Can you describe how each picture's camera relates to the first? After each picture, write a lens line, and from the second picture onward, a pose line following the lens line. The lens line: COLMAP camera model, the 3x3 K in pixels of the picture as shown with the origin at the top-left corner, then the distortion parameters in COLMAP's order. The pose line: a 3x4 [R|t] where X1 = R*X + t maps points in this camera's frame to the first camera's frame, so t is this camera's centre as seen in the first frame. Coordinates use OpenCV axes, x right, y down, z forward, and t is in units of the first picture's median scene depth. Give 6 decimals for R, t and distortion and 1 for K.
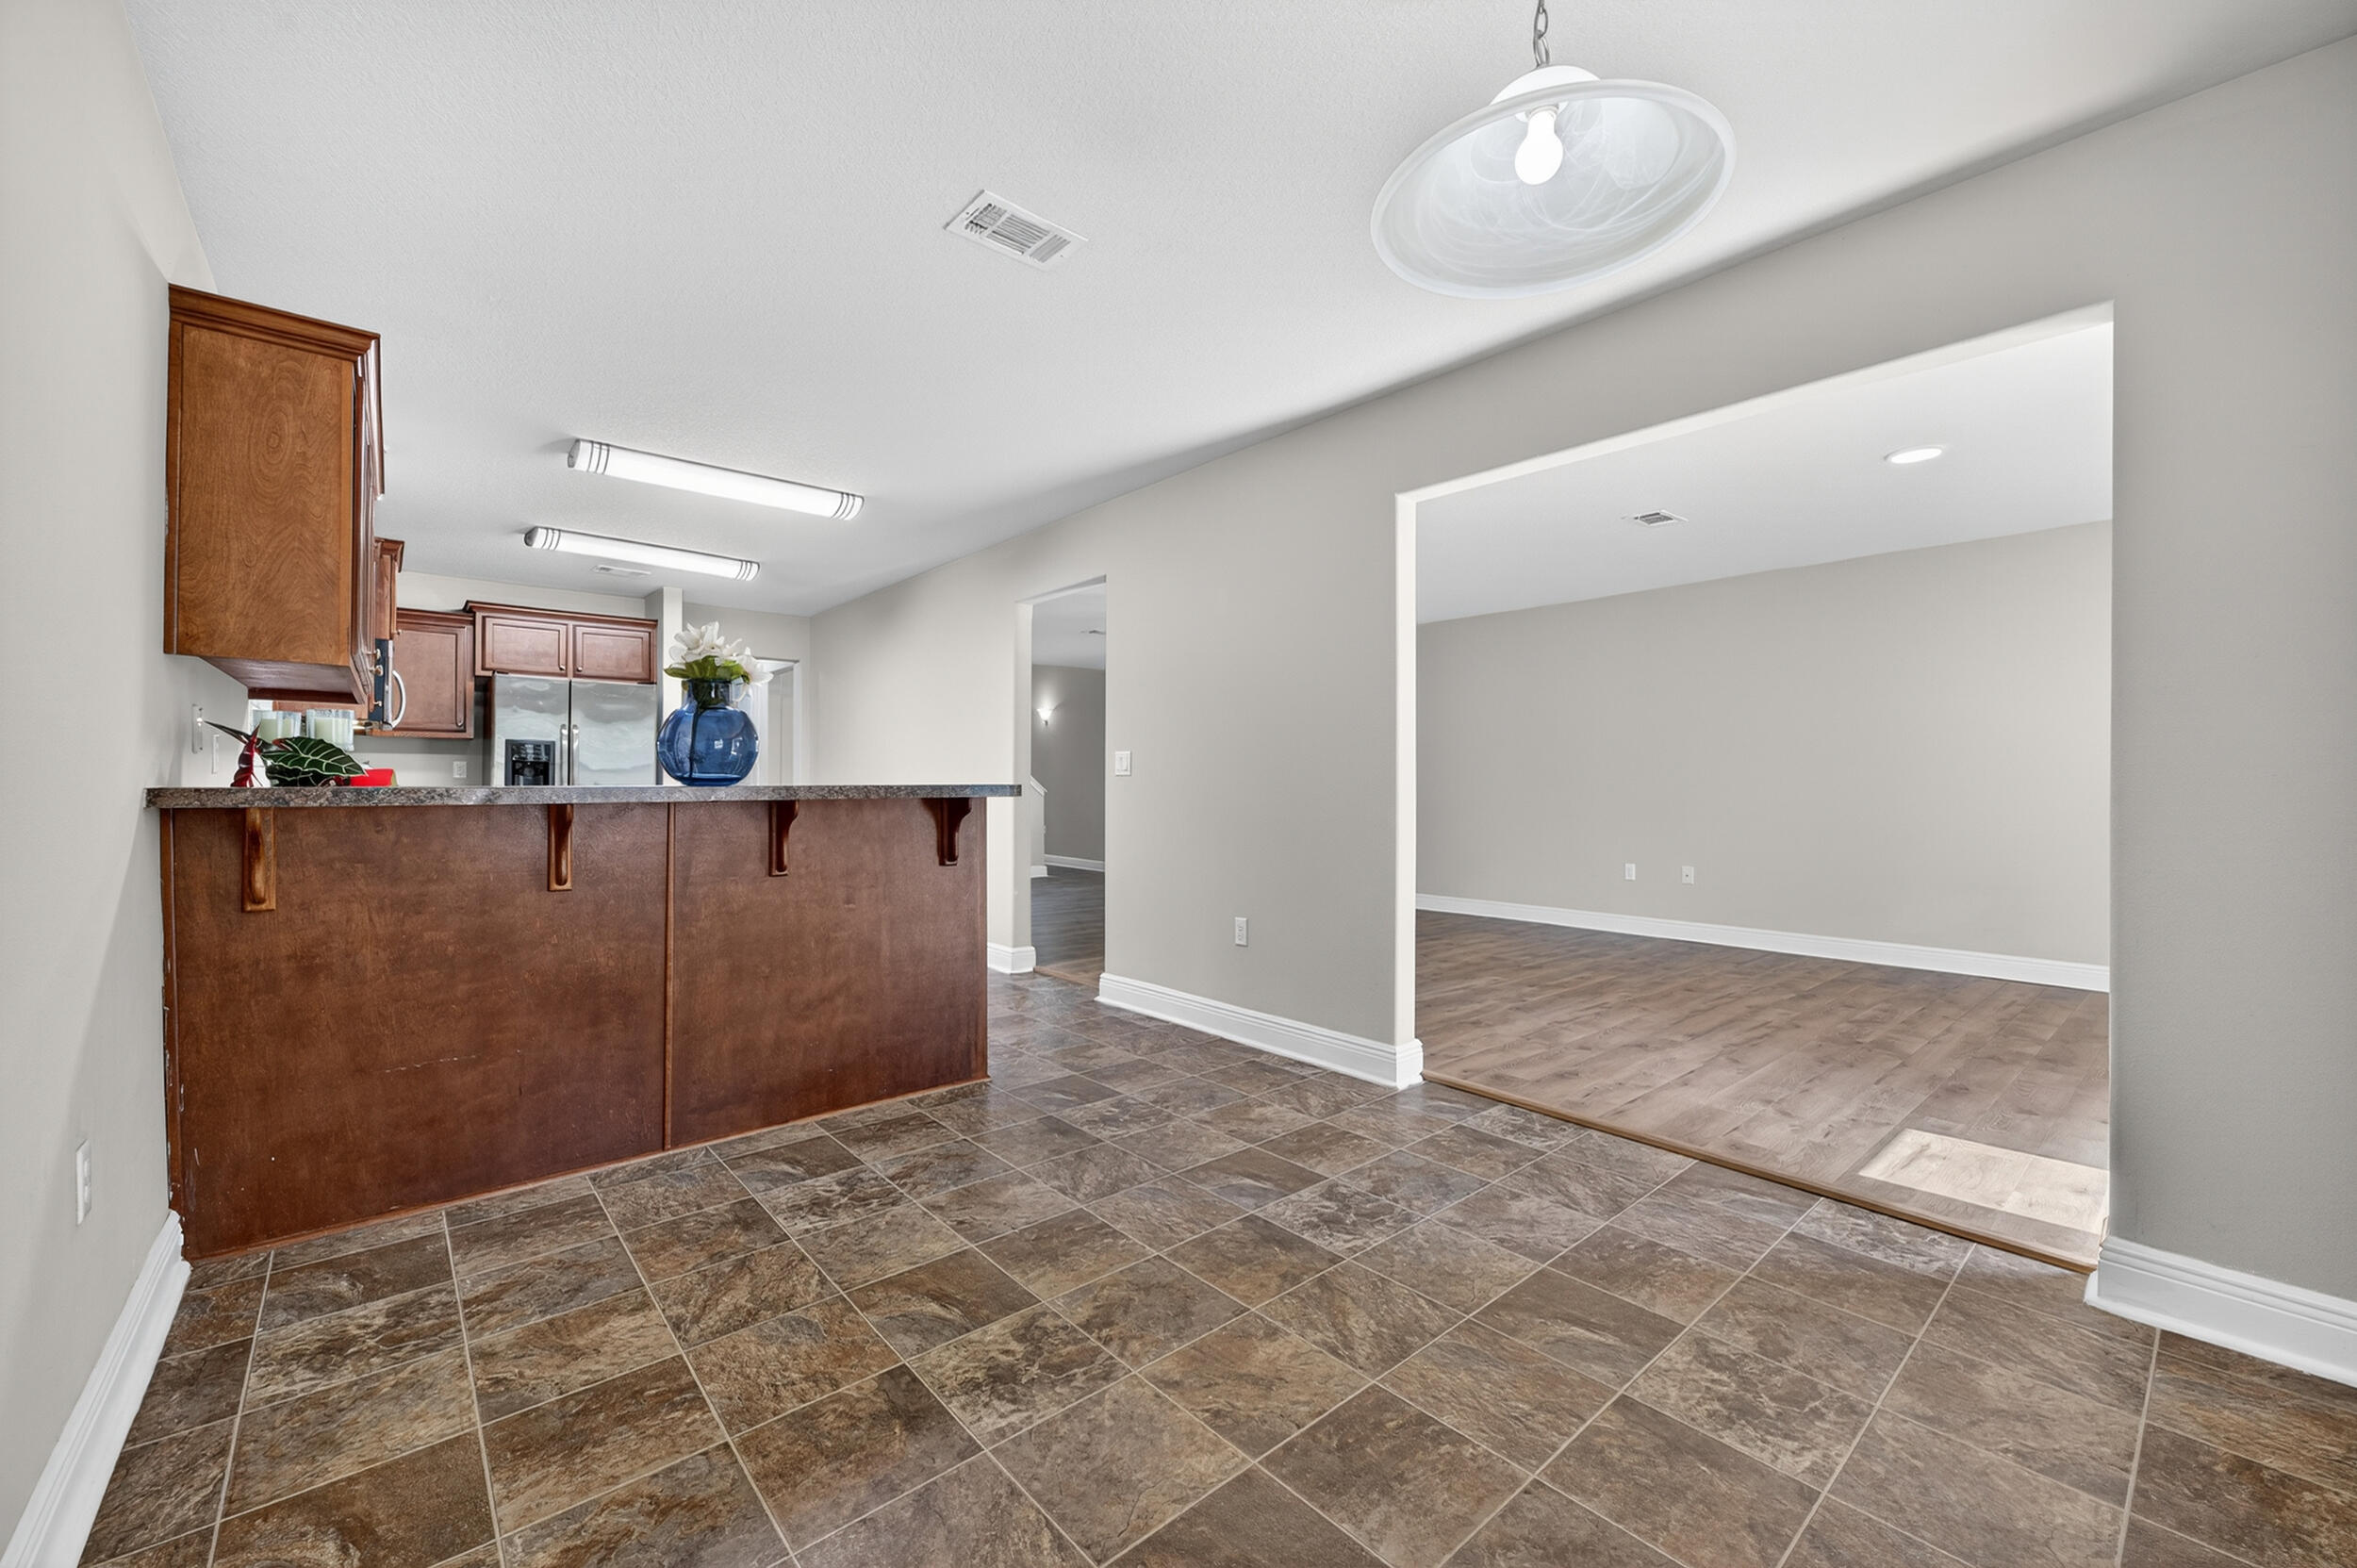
lens RADIAL K [[929.8, 0, 1160.3], [0, 929.8, 789.8], [0, 0, 1]] dist [0.000870, 0.001471]
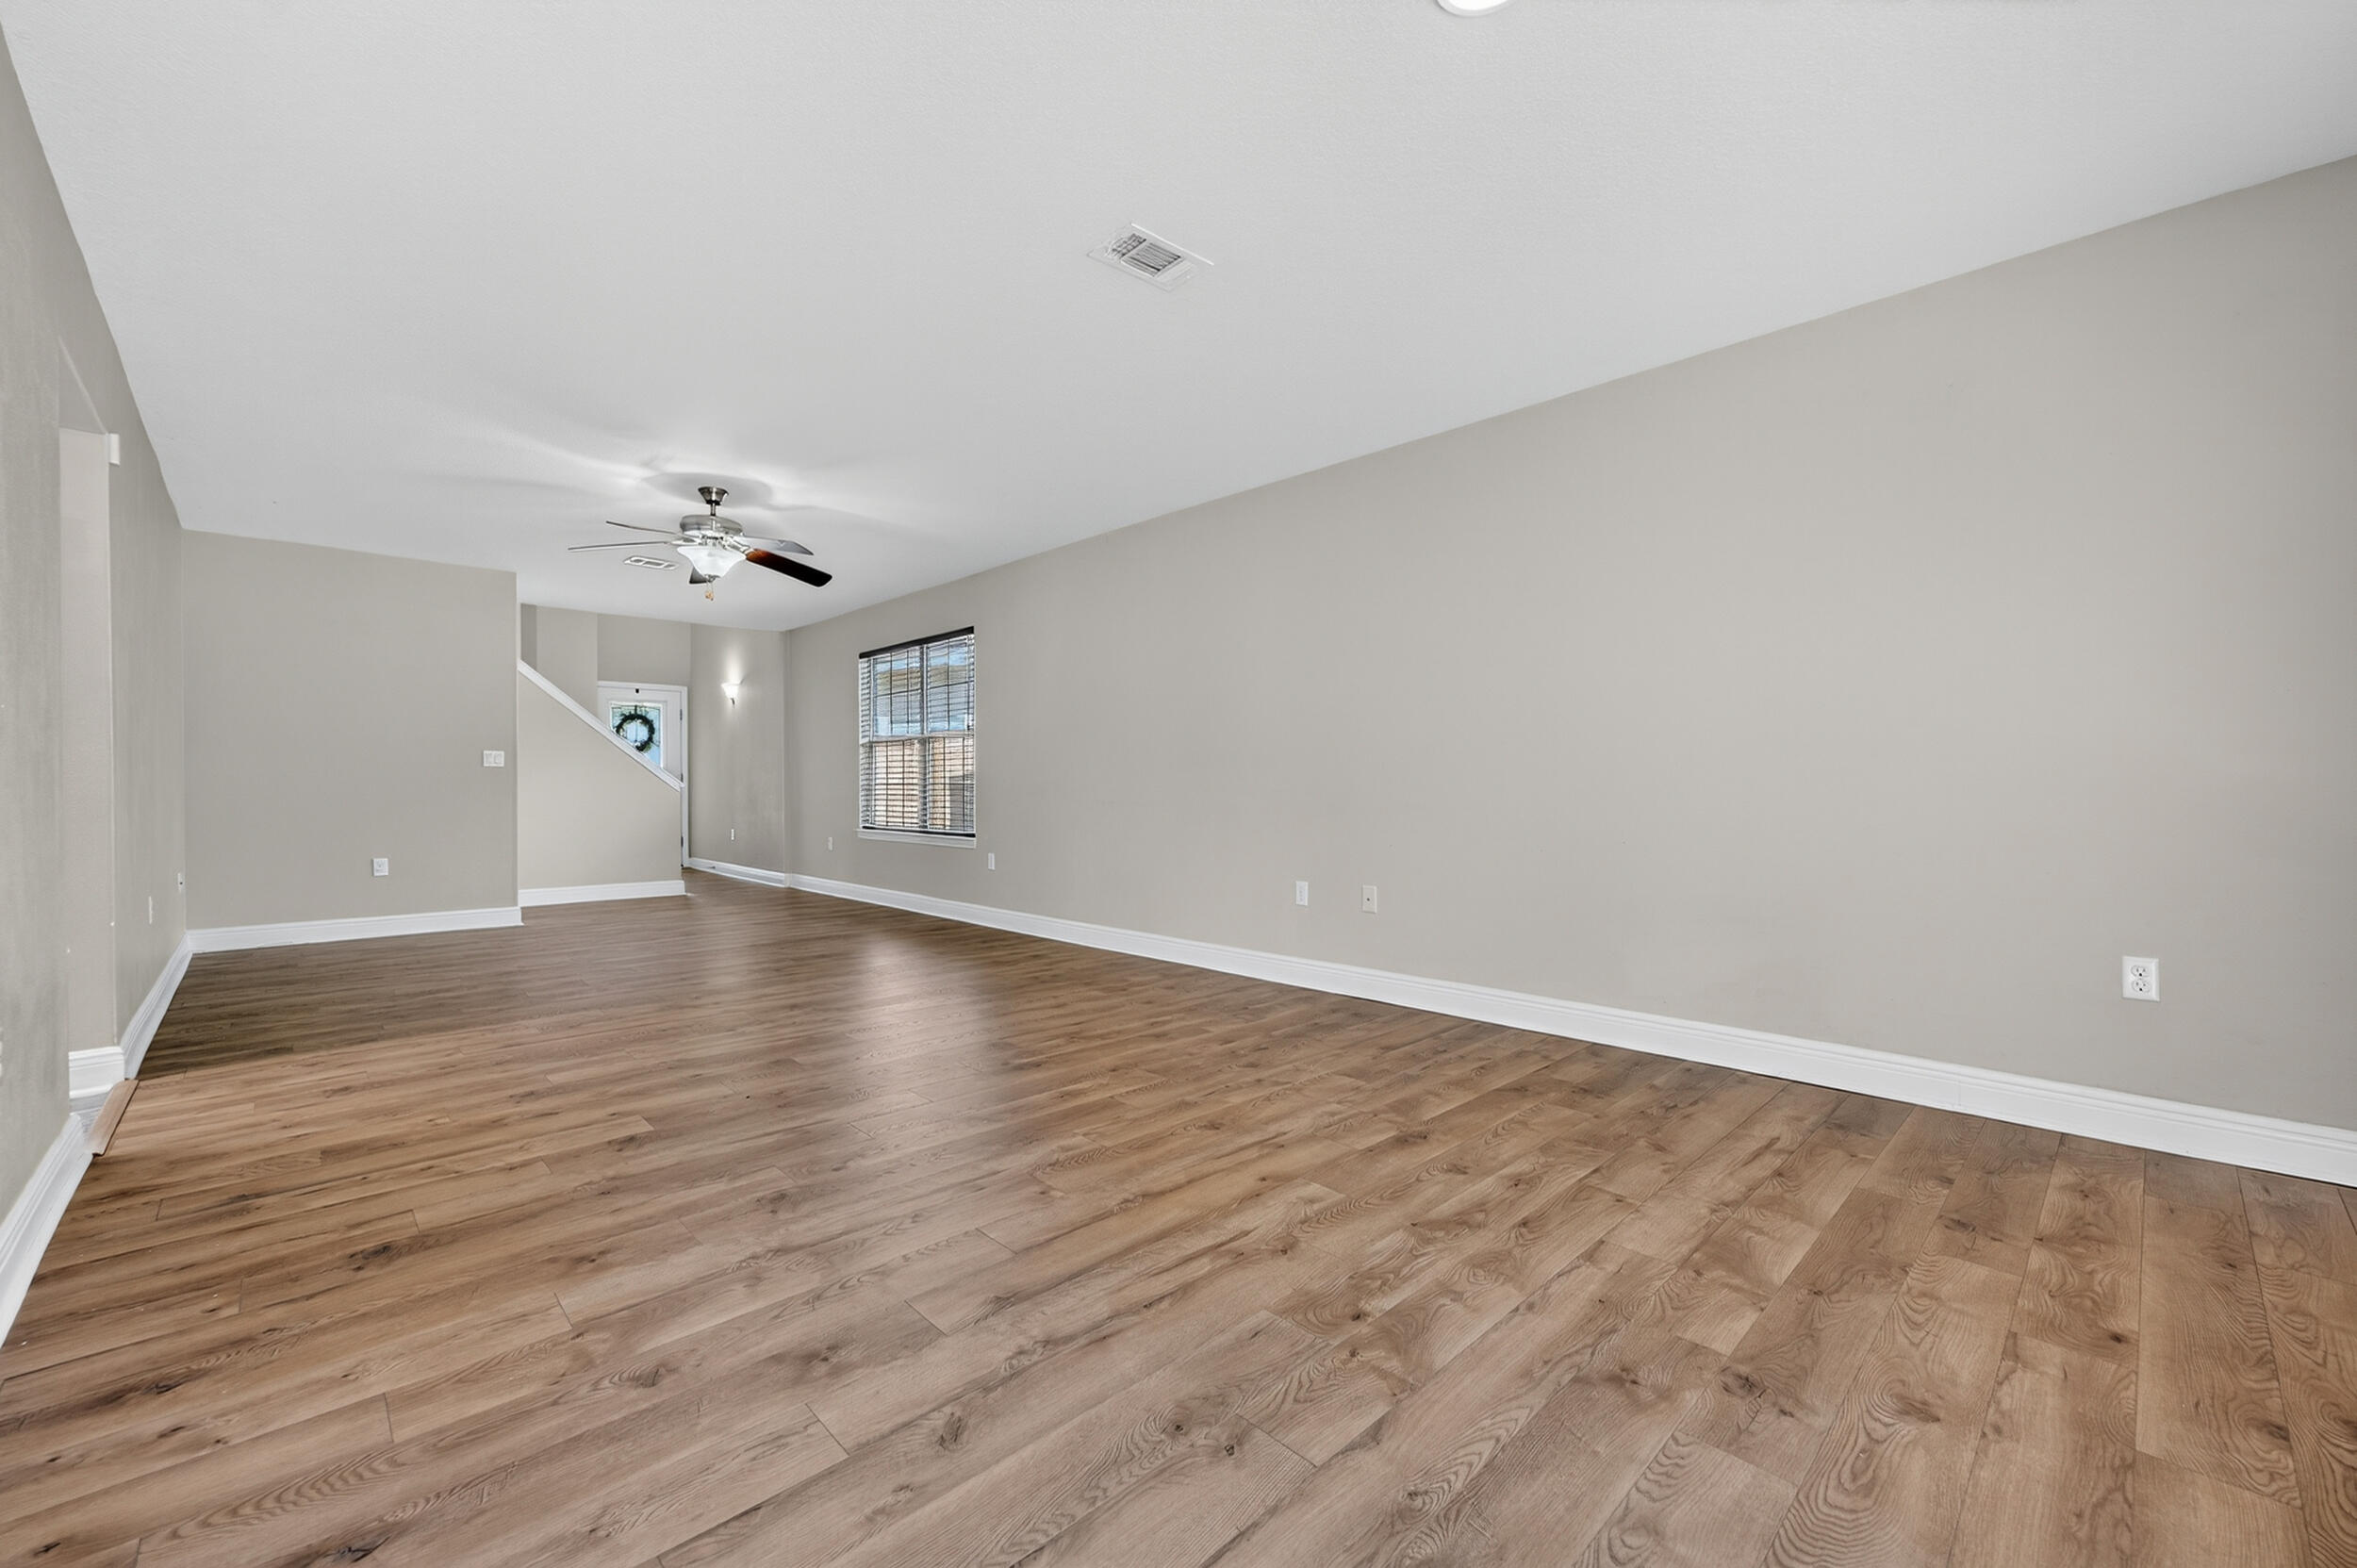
lens RADIAL K [[929.8, 0, 1200.3], [0, 929.8, 766.3], [0, 0, 1]] dist [0.000870, 0.001471]
pose [[0.997527, 0.001607, 0.070268, 0.891541], [0.000708, 0.999458, -0.032908, 0.043941], [-0.070282, 0.032877, 0.996985, 0.785942]]
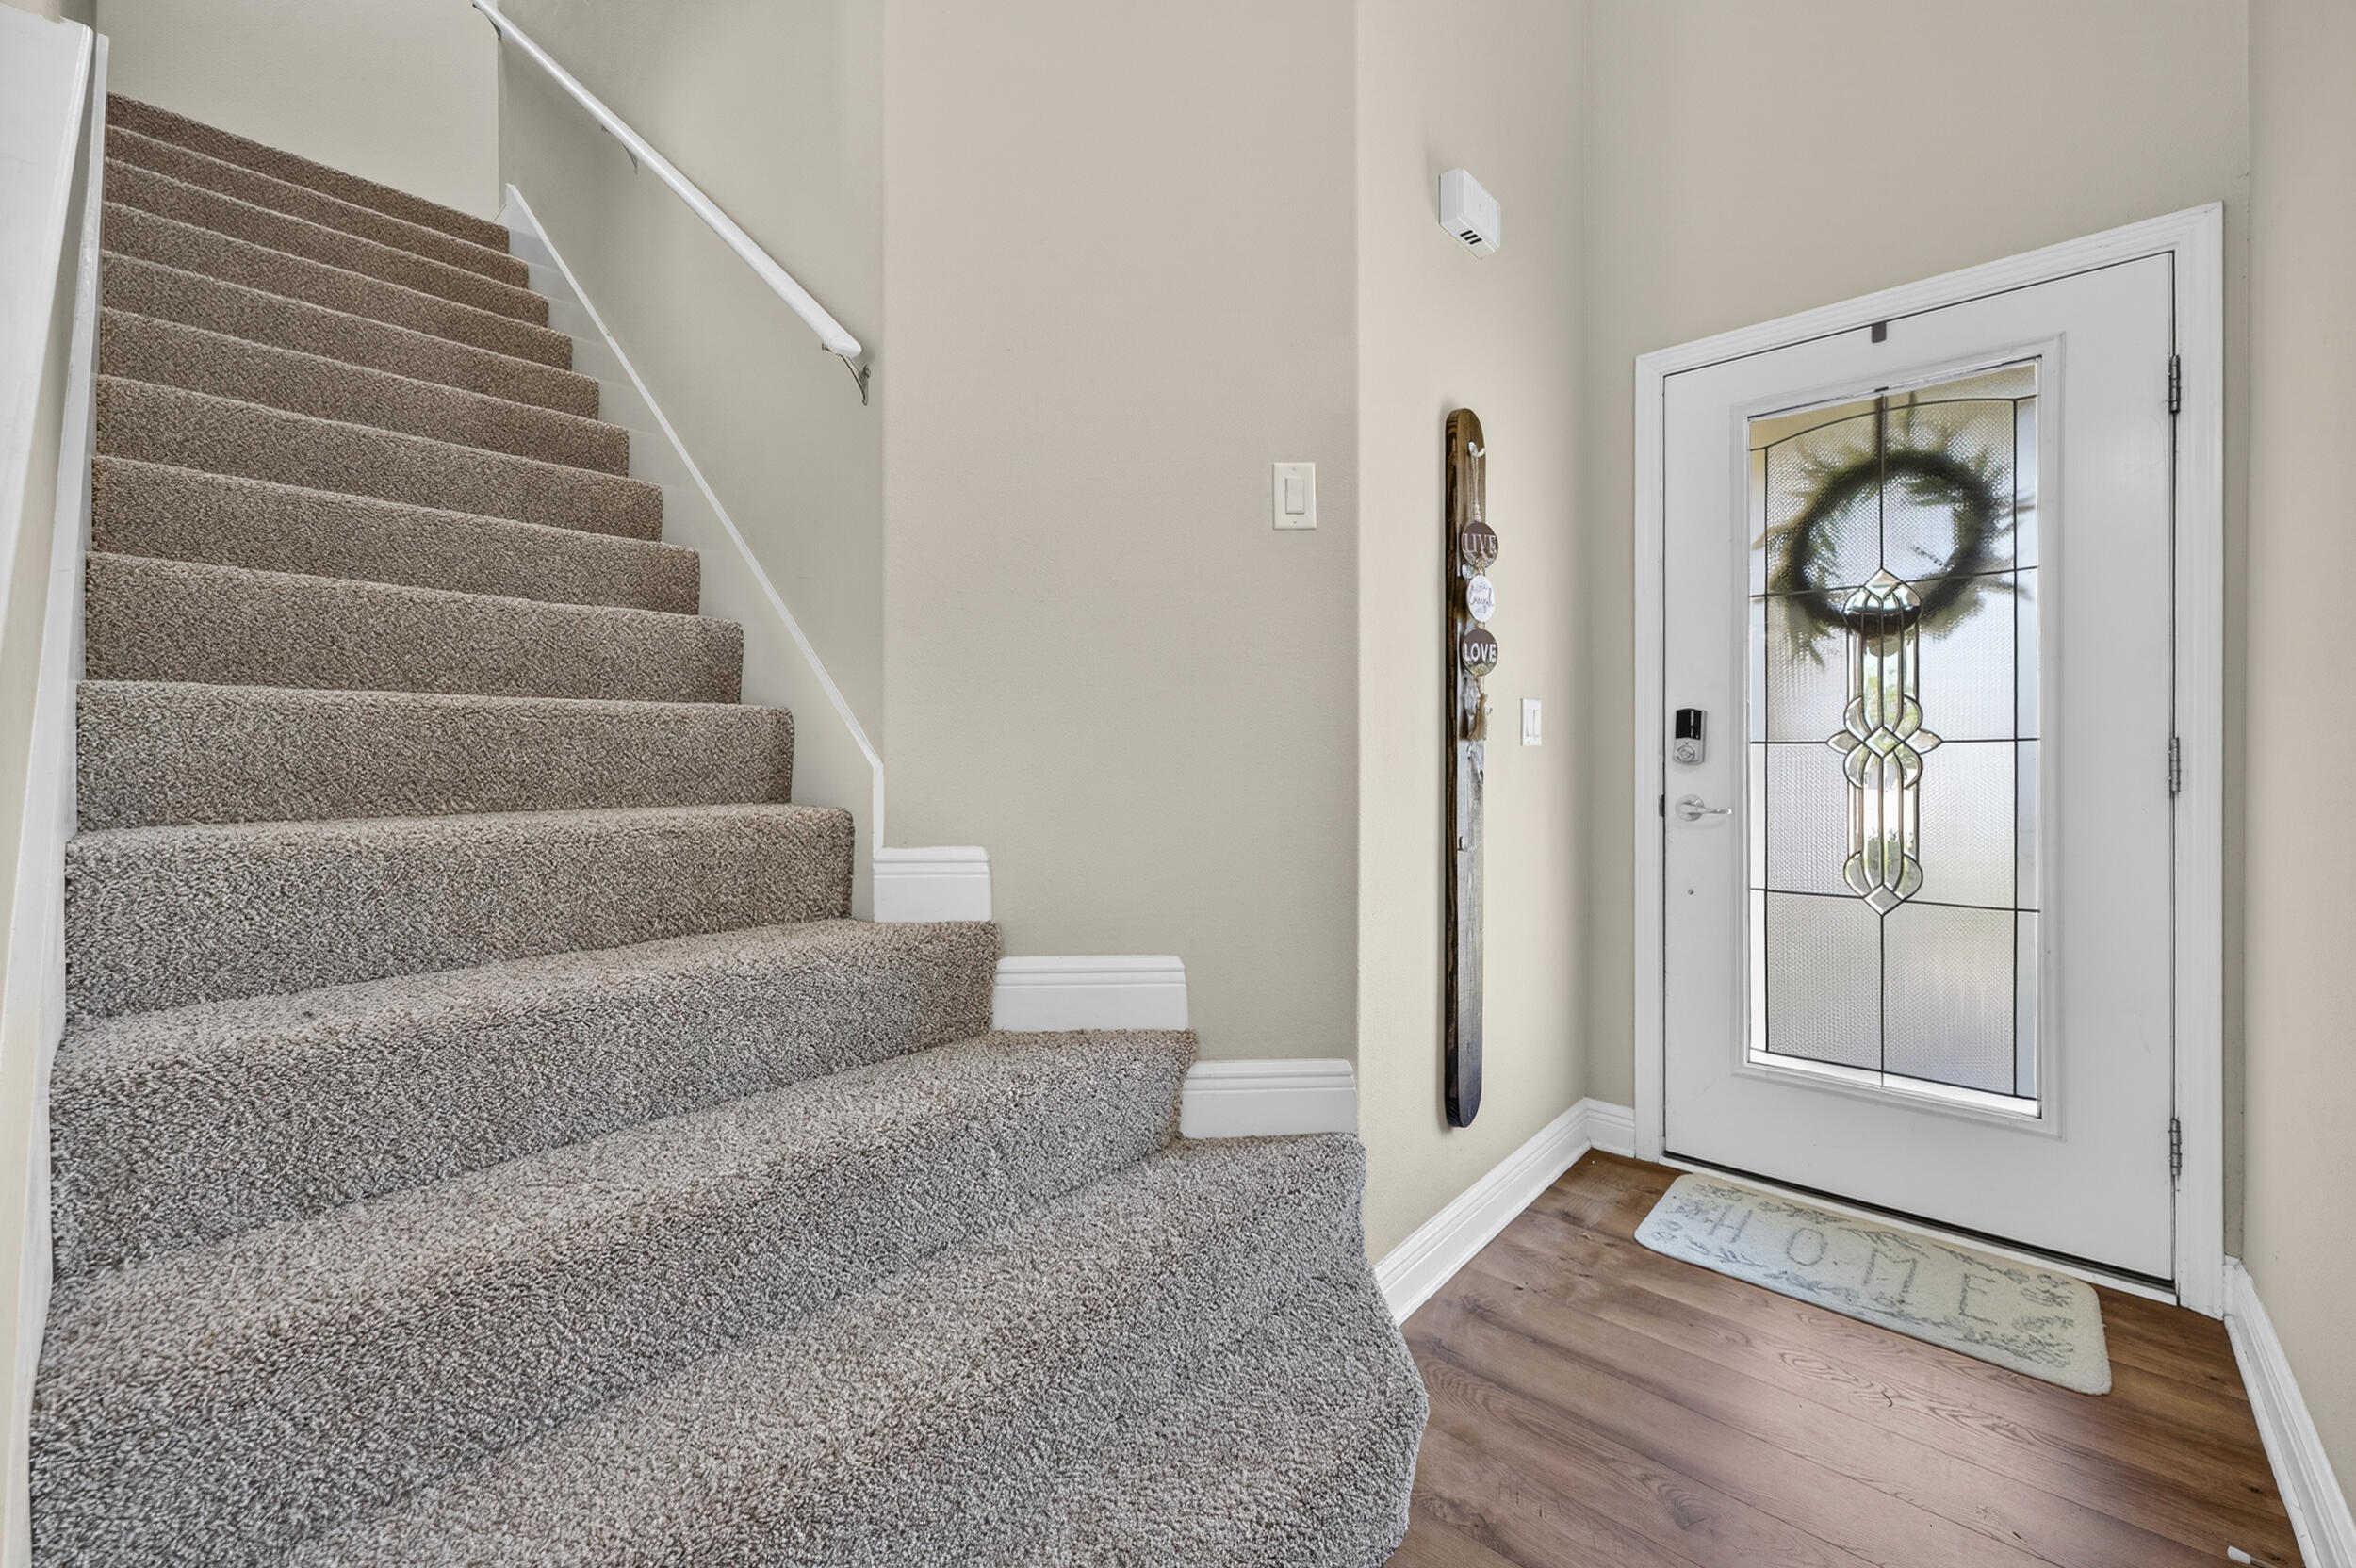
lens RADIAL K [[929.3, 0, 1180.7], [0, 929.3, 784.8], [0, 0, 1]] dist [0.000870, 0.001471]
pose [[0.114277, 0.011157, -0.993386, -0.480810], [-0.011551, 0.999884, 0.009901, -0.014021], [0.993382, 0.010343, 0.114392, 4.206175]]
